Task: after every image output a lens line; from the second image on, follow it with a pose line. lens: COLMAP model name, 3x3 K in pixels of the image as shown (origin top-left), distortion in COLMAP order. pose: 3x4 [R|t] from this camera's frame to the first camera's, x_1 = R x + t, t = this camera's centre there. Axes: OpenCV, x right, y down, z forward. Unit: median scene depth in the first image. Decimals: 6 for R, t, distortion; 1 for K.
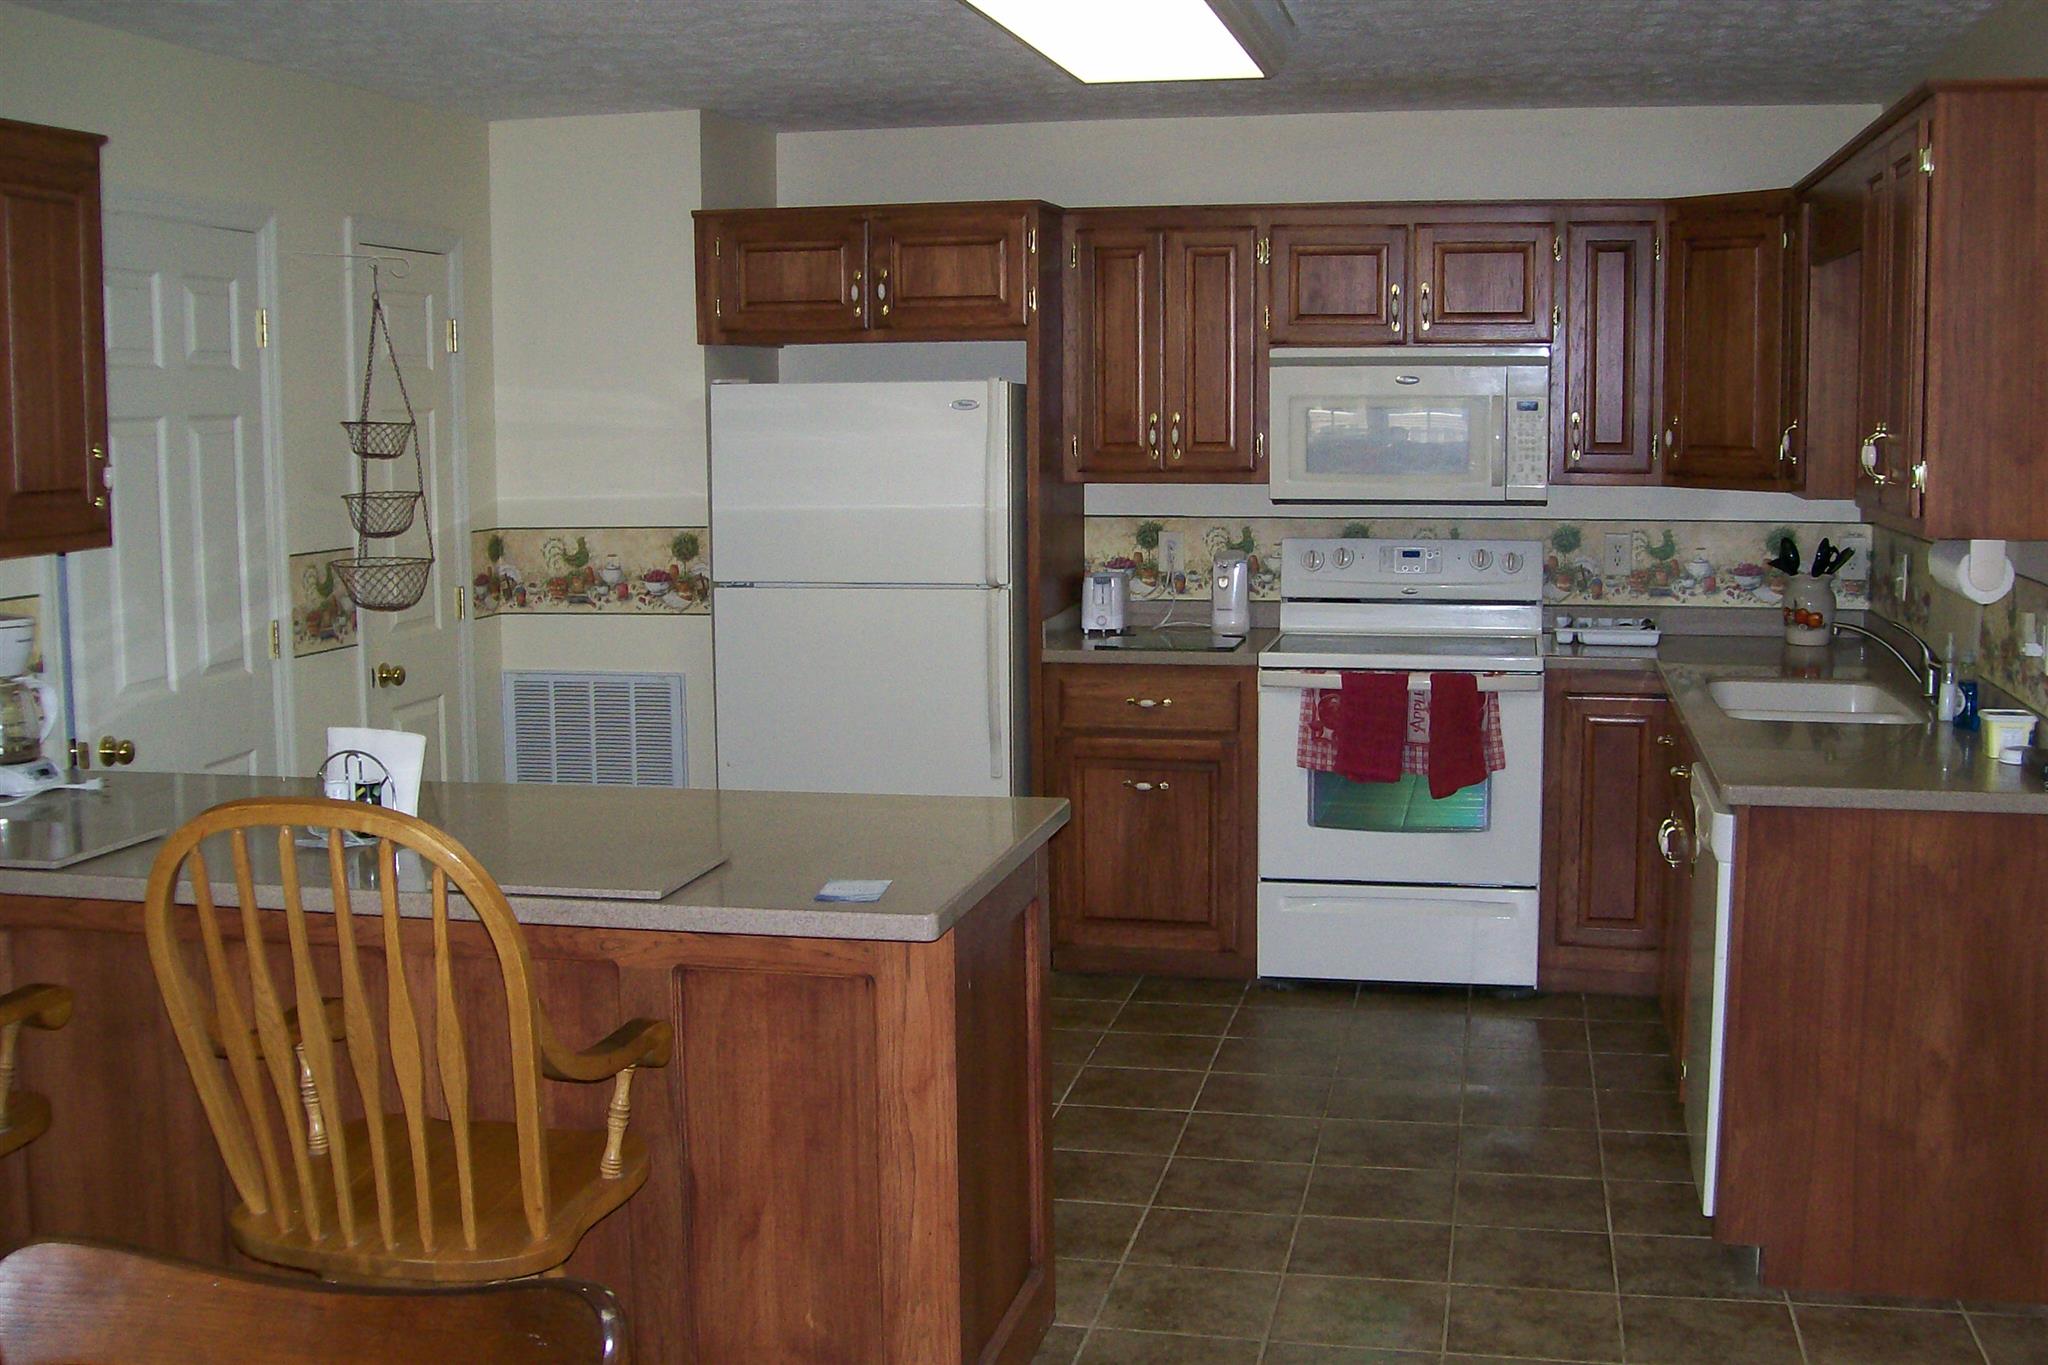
lens RADIAL K [[2224.8, 0, 1024.0], [0, 2224.8, 682.5], [0, 0, 1]] dist [-0.170352, 0.099448]
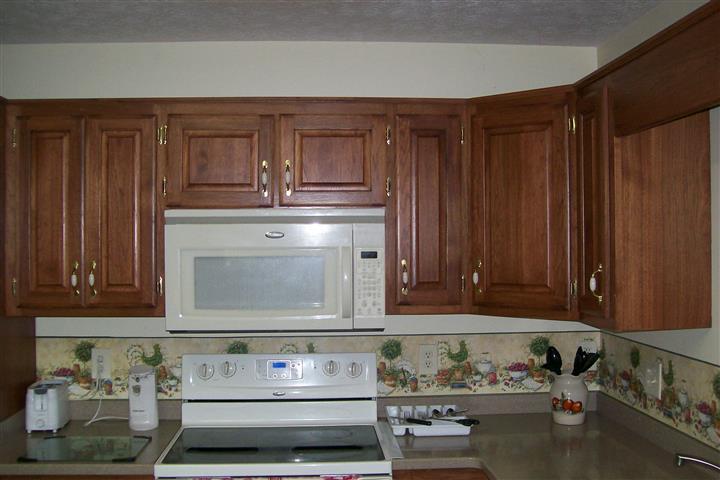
lens RADIAL K [[782.1, 0, 360.0], [0, 782.1, 240.0], [0, 0, 1]] dist [-0.170352, 0.099448]
pose [[0.960946, 0.004246, 0.276703, 0.095467], [0.032850, 0.991062, -0.129293, -0.073481], [-0.274779, 0.133333, 0.952218, 0.551866]]
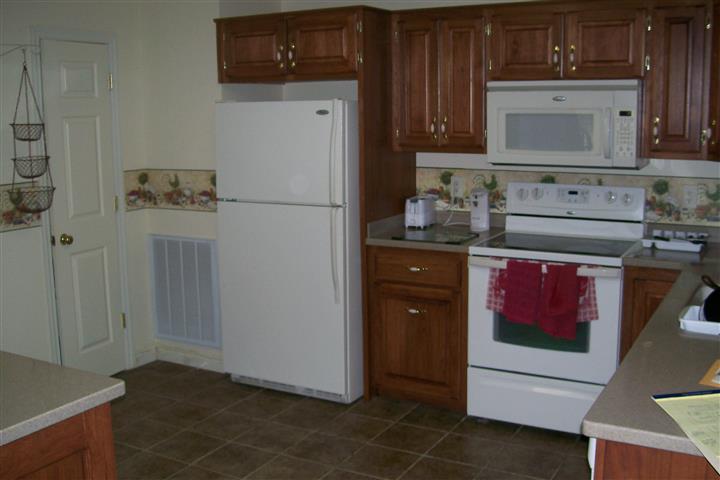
lens RADIAL K [[782.1, 0, 360.0], [0, 782.1, 240.0], [0, 0, 1]] dist [-0.170352, 0.099448]
pose [[0.957116, 0.044966, -0.286194, 0.198768], [-0.031768, 0.998214, 0.050592, -0.047448], [0.287958, -0.039331, 0.956835, 0.340164]]
